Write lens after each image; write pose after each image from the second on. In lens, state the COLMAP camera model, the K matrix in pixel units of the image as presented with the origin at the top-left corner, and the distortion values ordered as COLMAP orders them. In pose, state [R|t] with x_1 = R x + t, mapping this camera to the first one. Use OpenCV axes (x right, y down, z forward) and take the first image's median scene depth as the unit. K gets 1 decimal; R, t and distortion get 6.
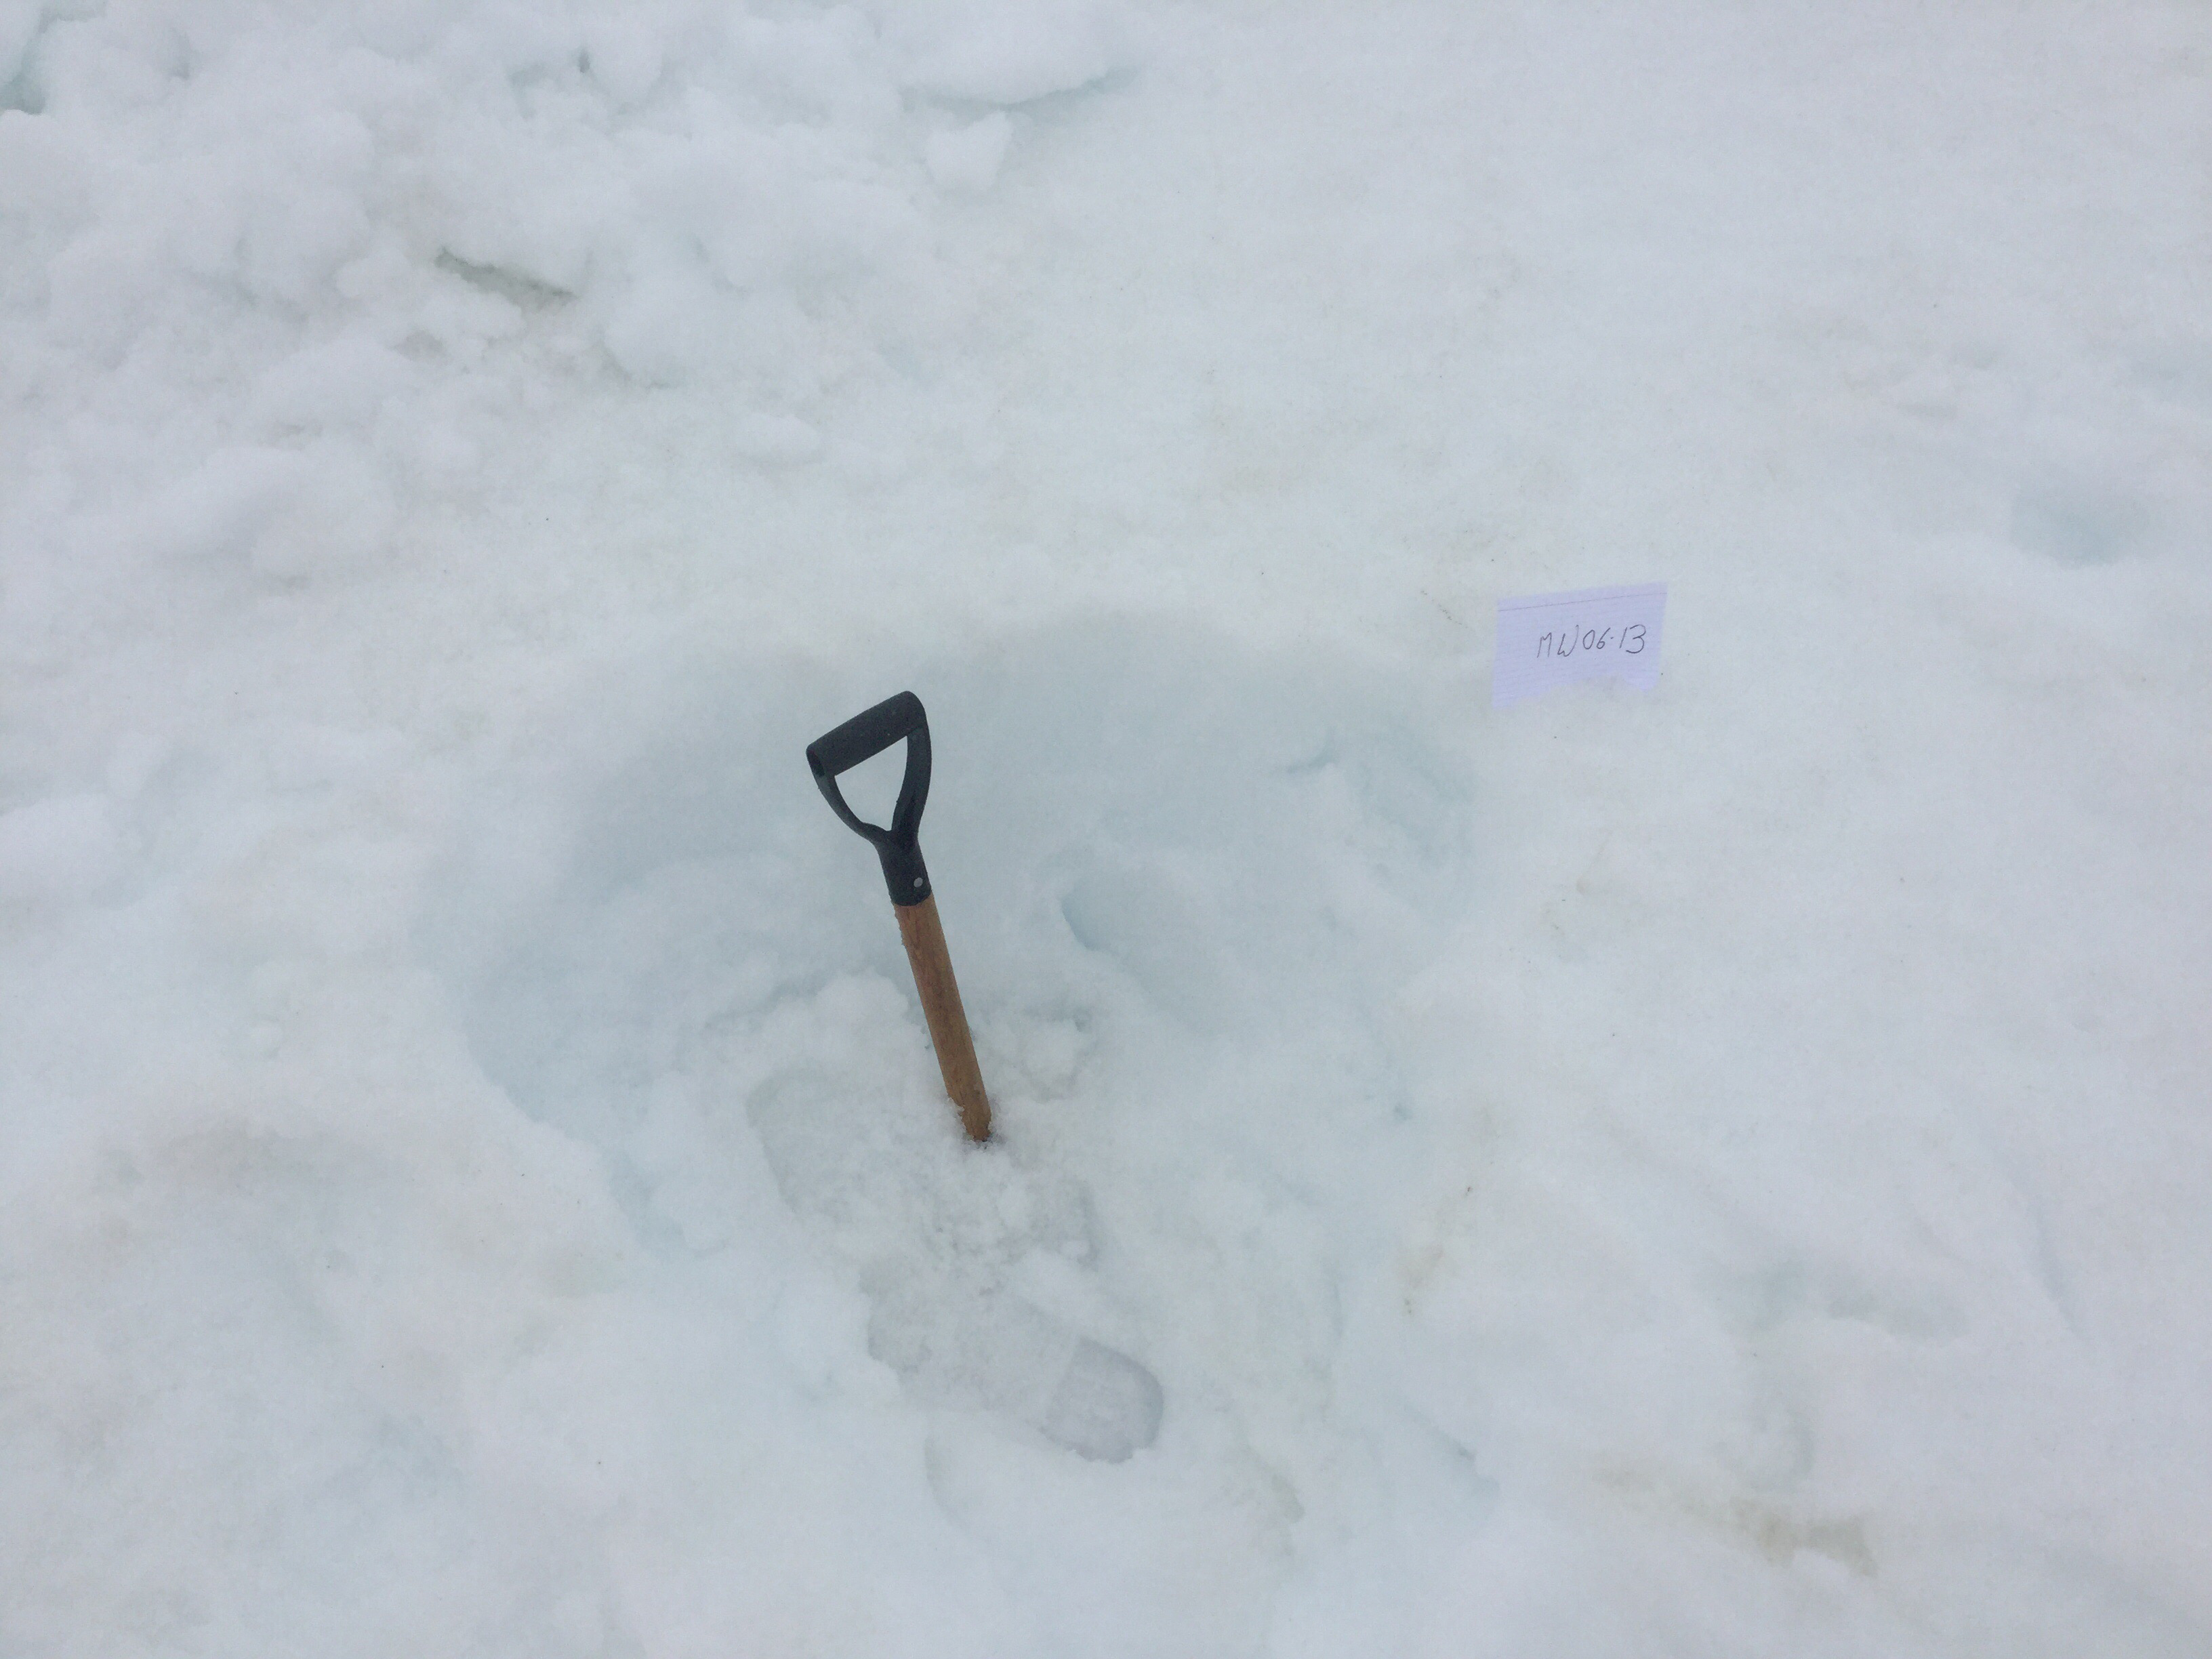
lens RADIAL K [[1835.8, 0, 1106.0], [0, 1835.8, 829.5], [0, 0, 1]] dist [0.010768, -0.071576]
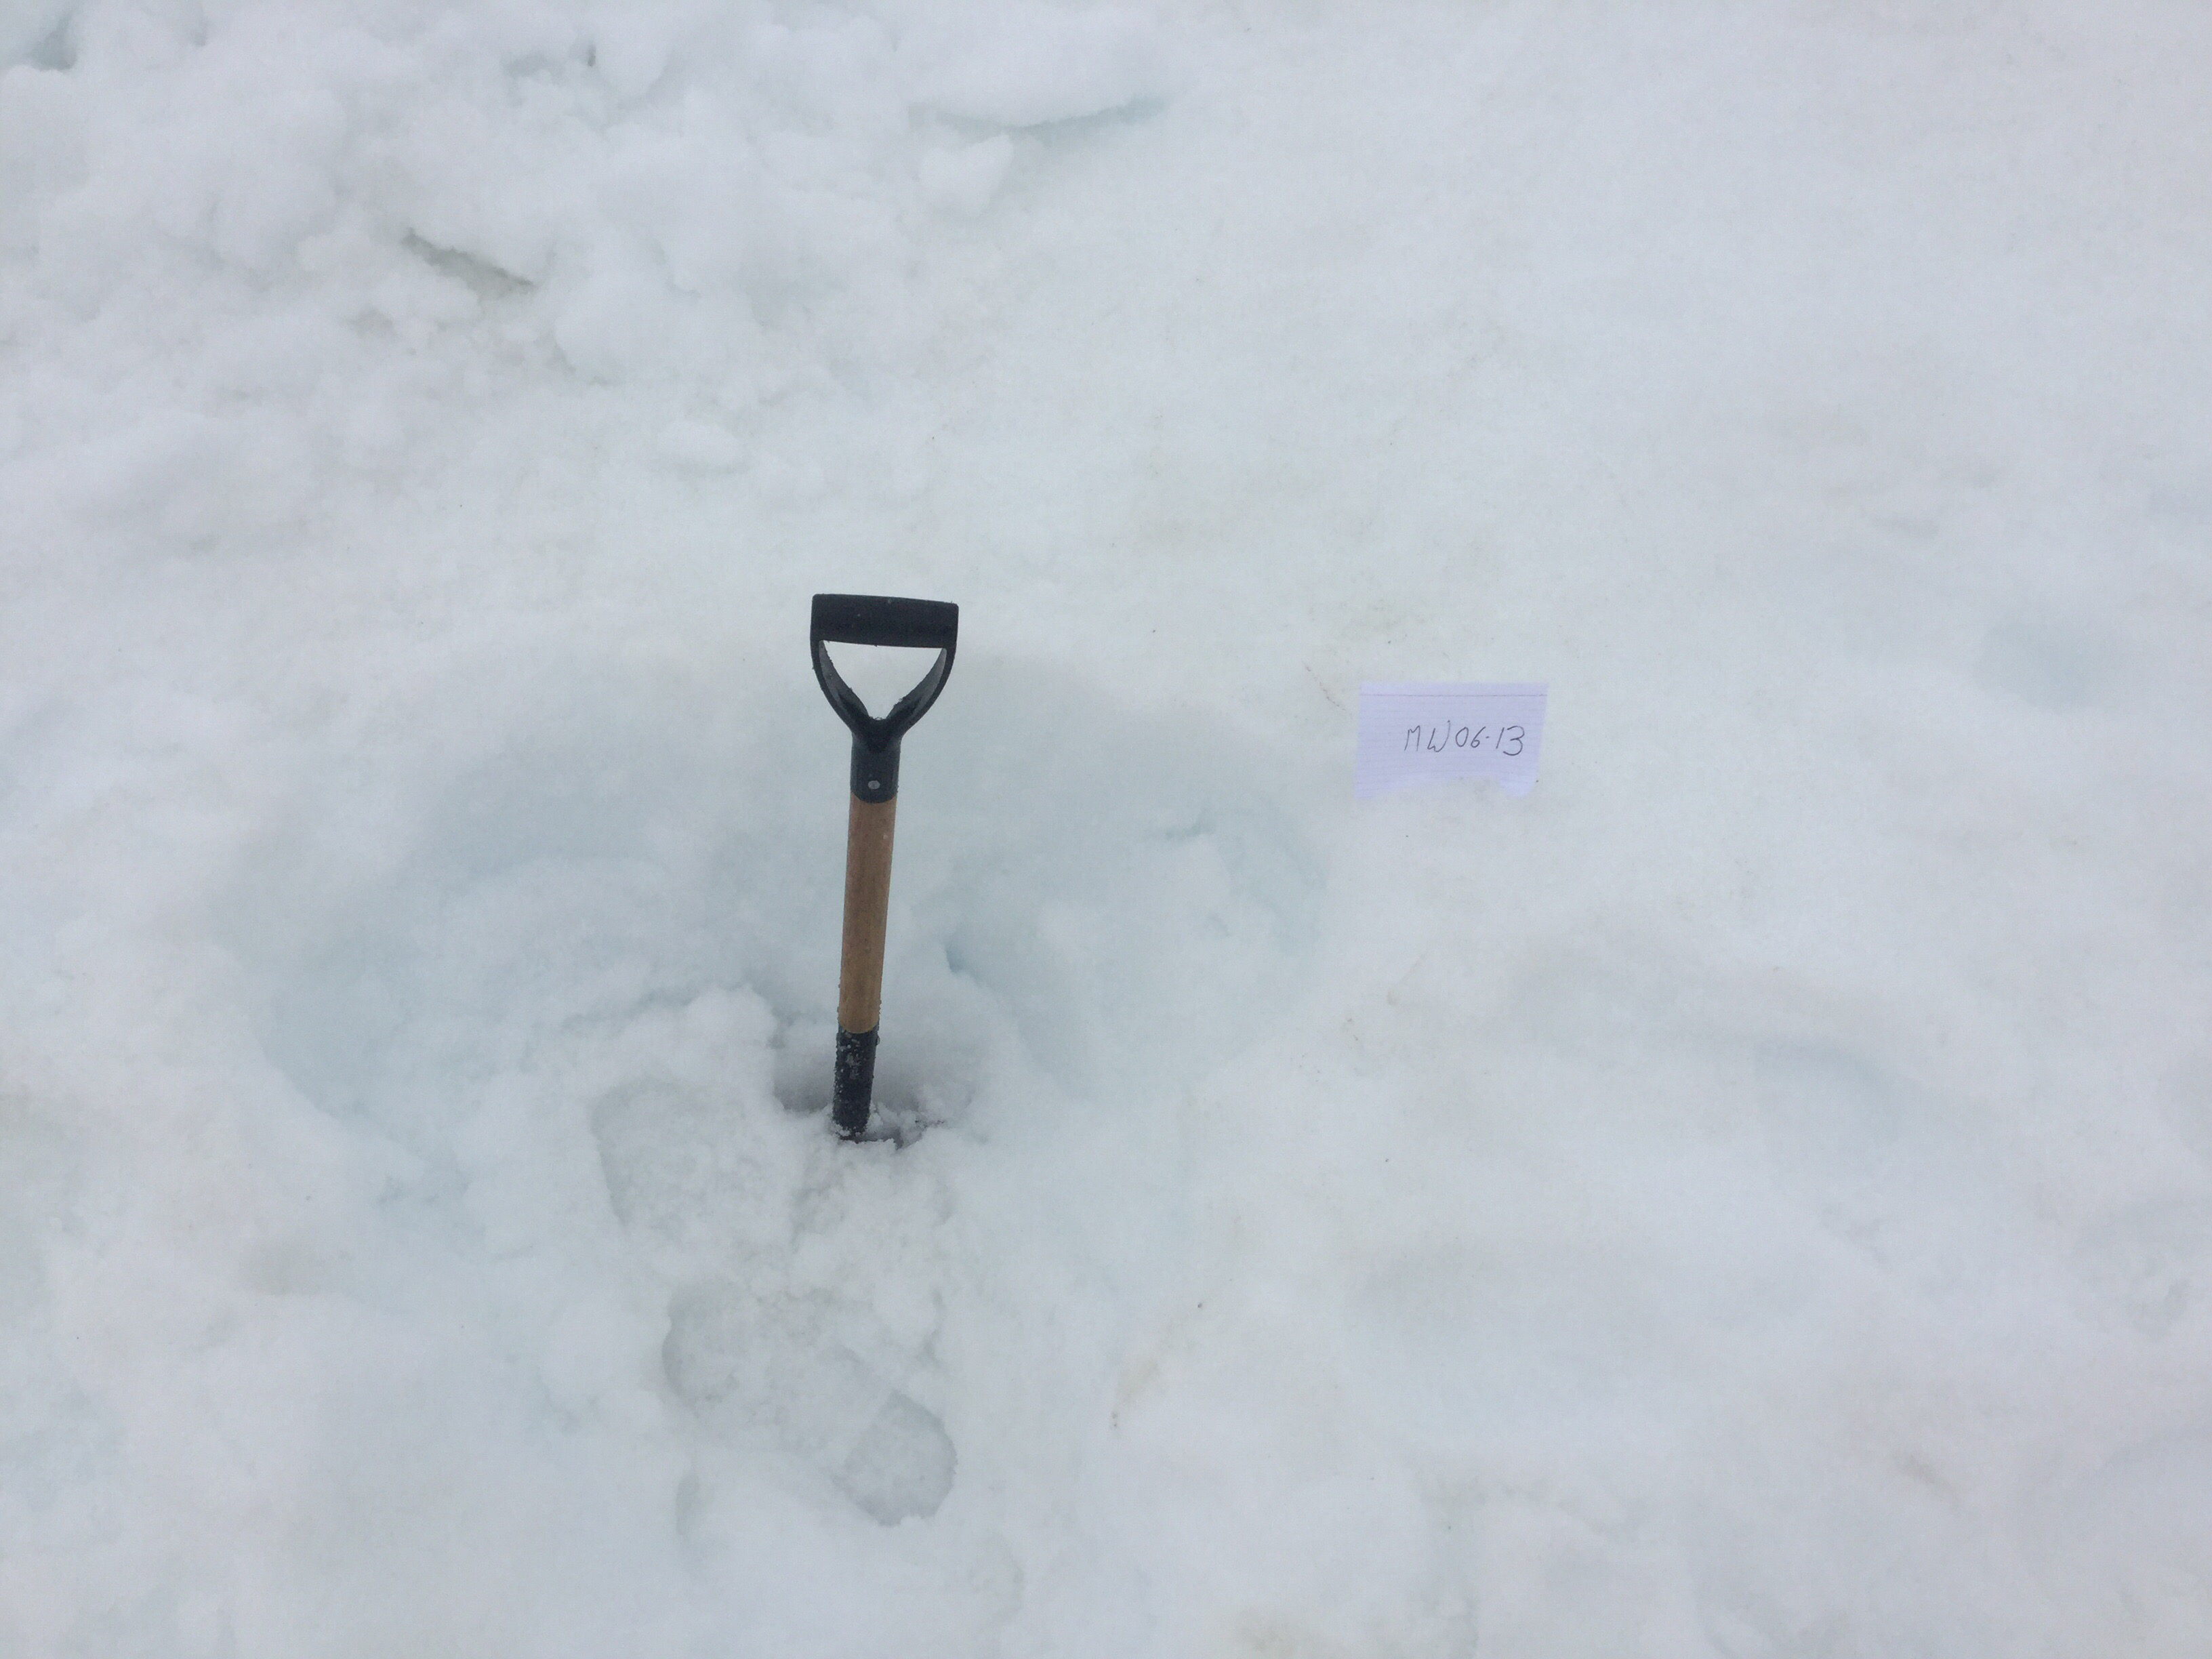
lens RADIAL K [[1827.4, 0, 1184.5], [0, 1827.4, 804.2], [0, 0, 1]] dist [0.007754, -0.061437]
pose [[0.989853, 0.108874, -0.091315, 0.191837], [-0.109980, 0.993908, -0.007152, -0.041965], [0.089980, 0.017122, 0.995796, 0.041765]]
